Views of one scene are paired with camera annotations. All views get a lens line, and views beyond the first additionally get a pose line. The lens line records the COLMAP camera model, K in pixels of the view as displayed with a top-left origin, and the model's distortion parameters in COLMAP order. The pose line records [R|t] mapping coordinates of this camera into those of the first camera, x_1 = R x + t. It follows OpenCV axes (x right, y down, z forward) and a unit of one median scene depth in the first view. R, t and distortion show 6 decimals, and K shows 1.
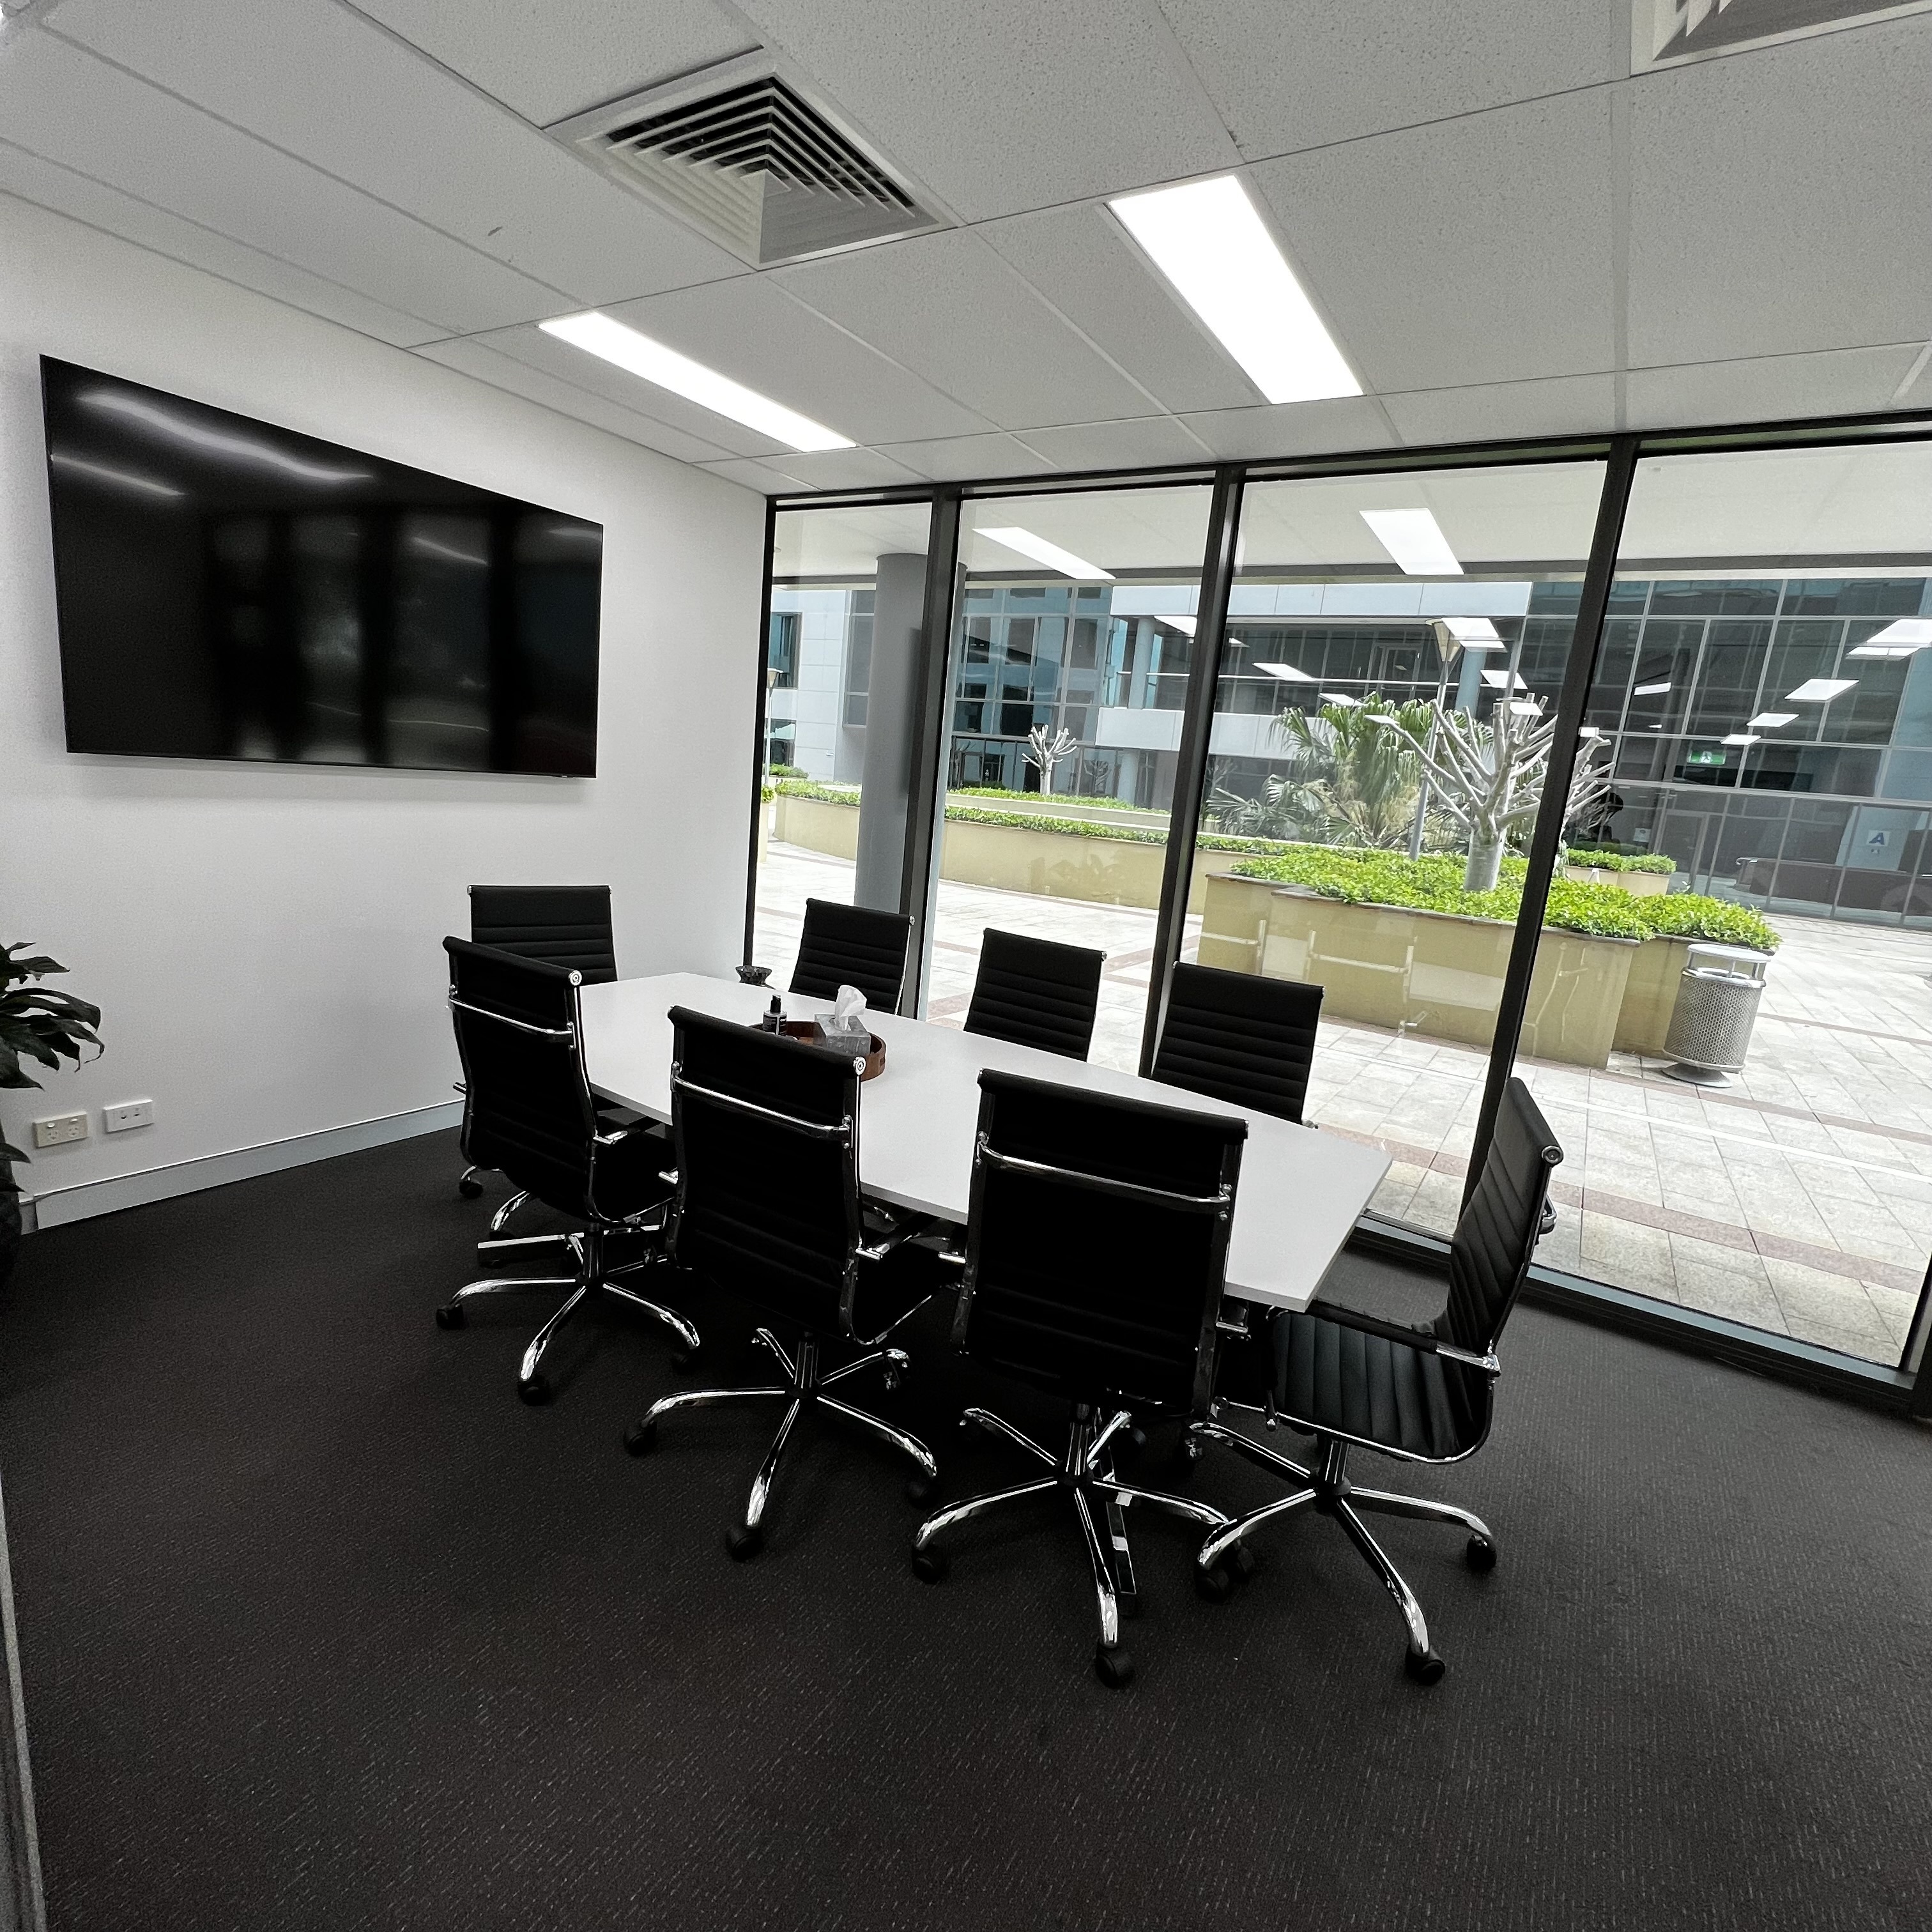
lens RADIAL K [[1029.0, 0, 964.8], [0, 1029.0, 967.4], [0, 0, 1]] dist [0.005877, 0.000641]
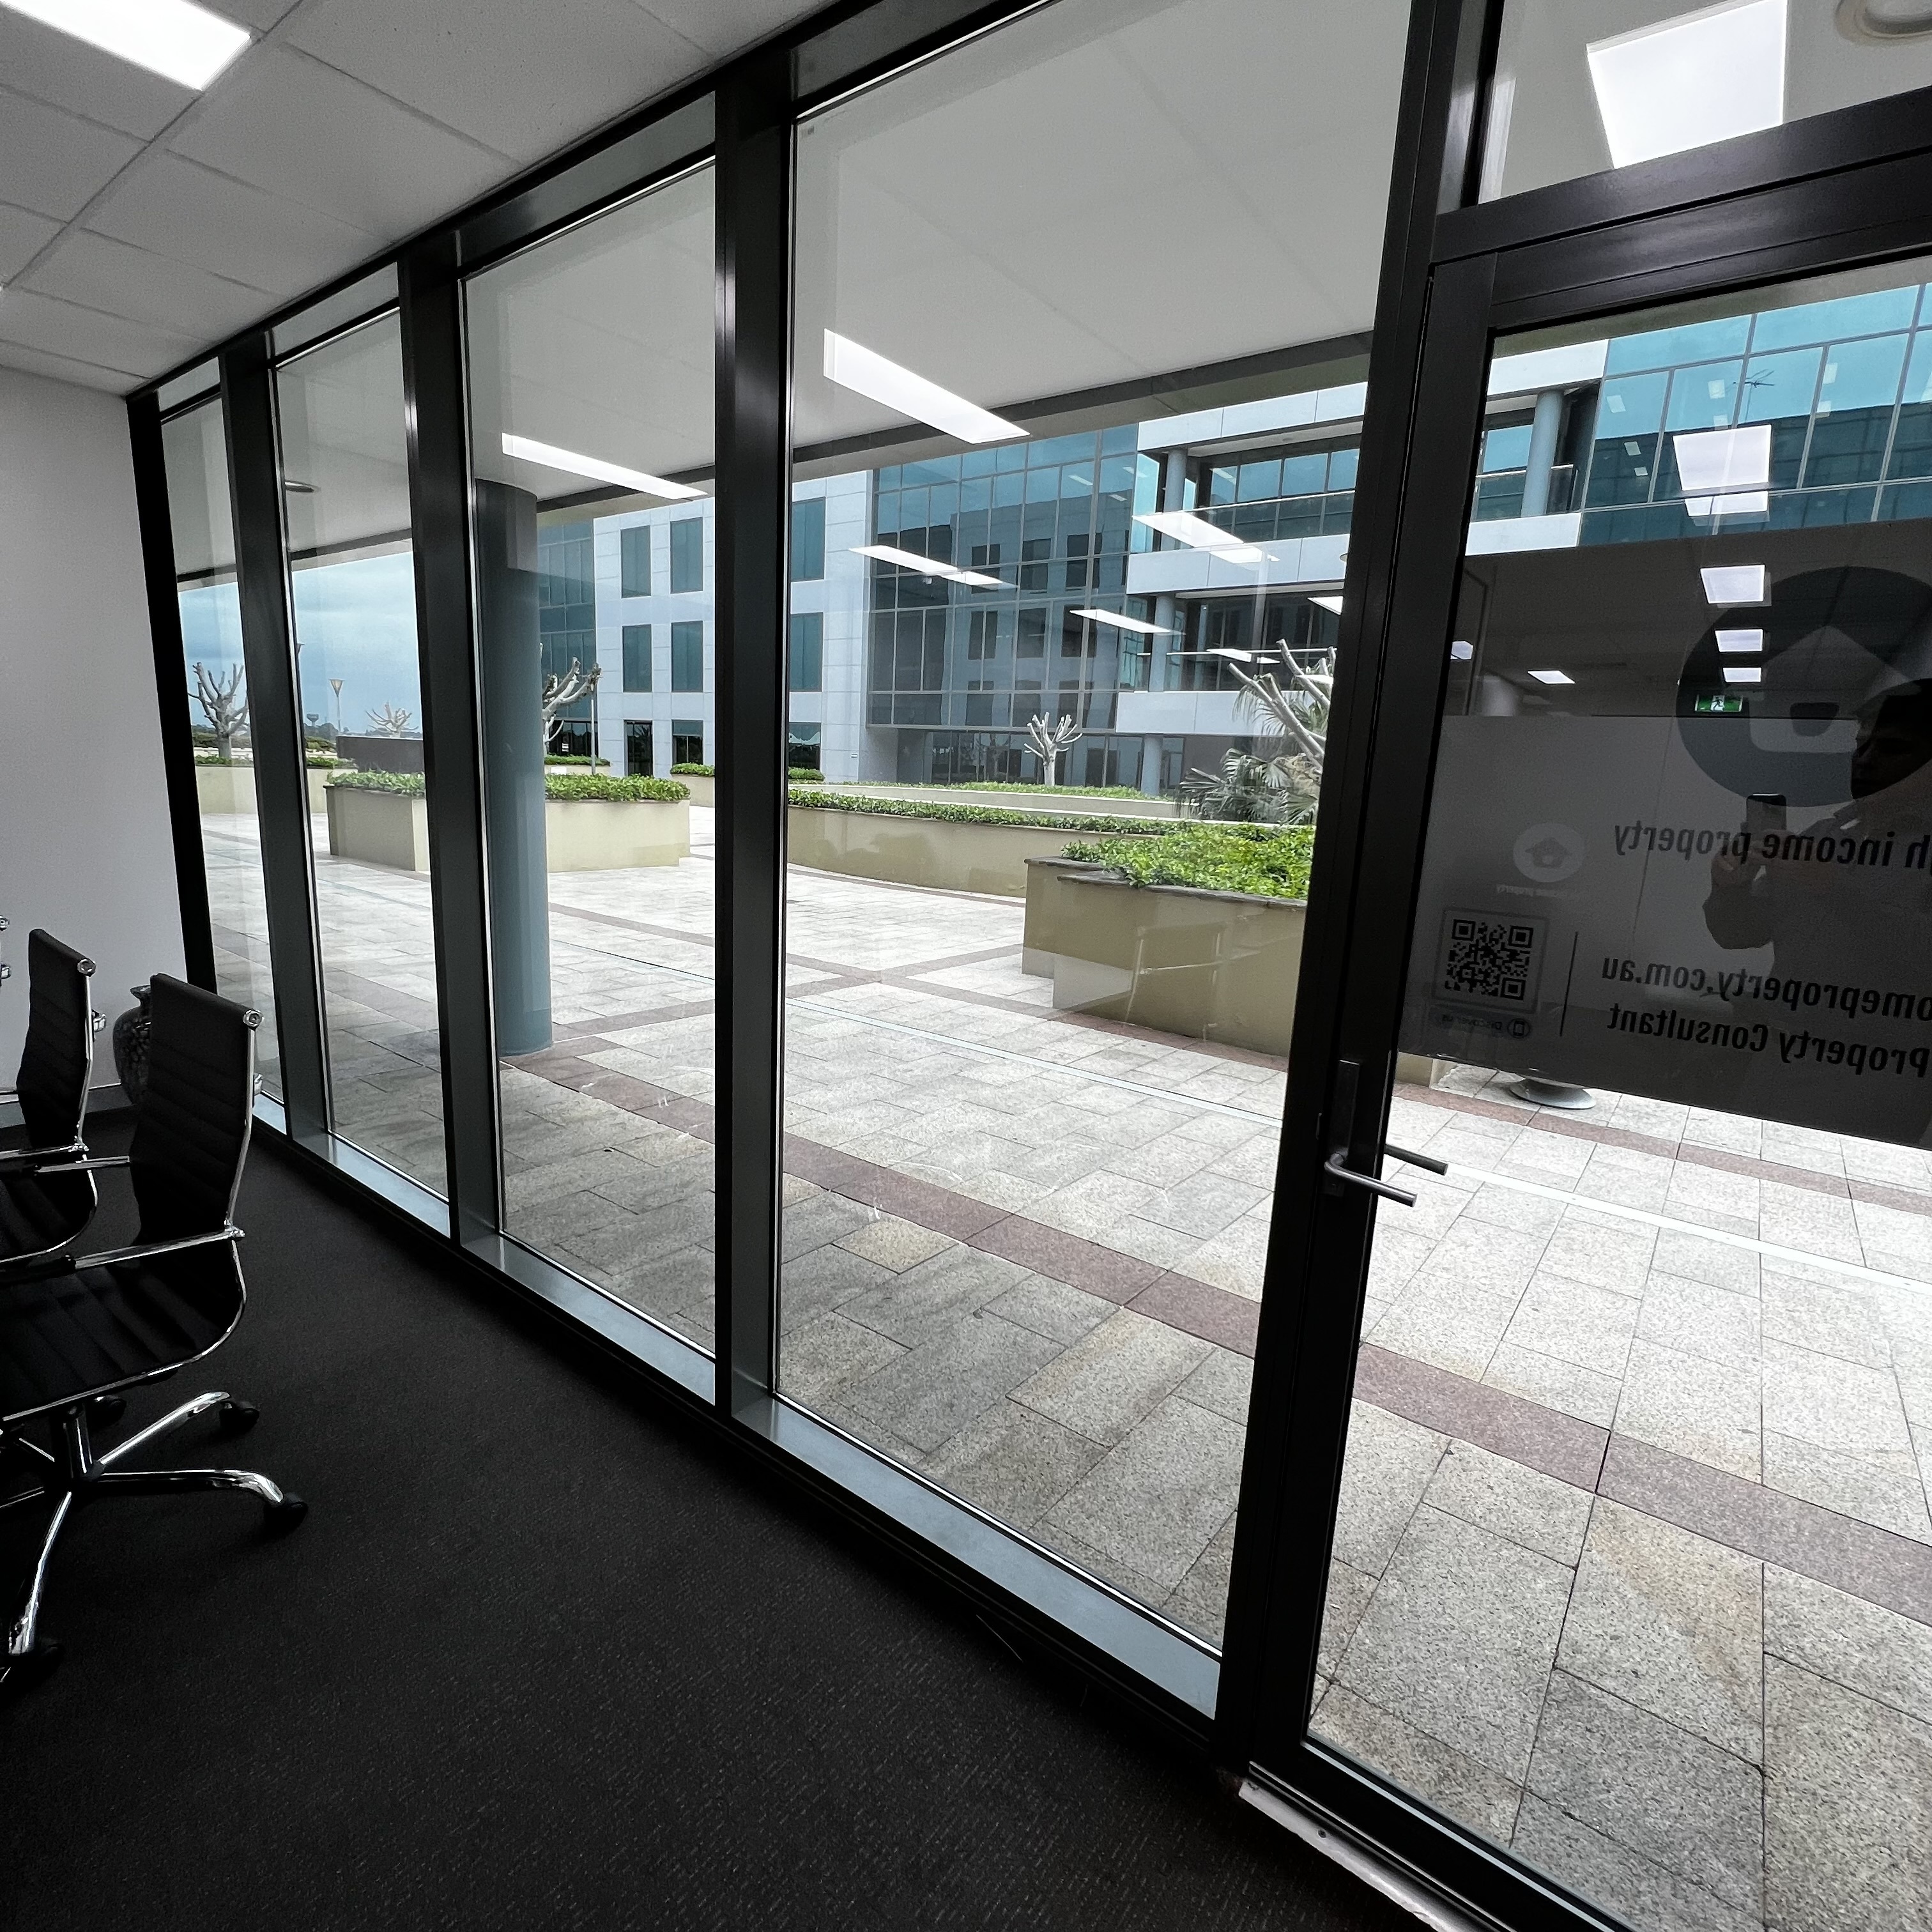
lens RADIAL K [[1029.0, 0, 967.3], [0, 1029.0, 972.8], [0, 0, 1]] dist [0.005877, 0.000641]
pose [[0.994365, -0.022692, -0.103550, 0.098076], [0.022862, 0.999739, 0.000448, 0.001035], [0.103513, -0.002813, 0.994624, 0.051202]]
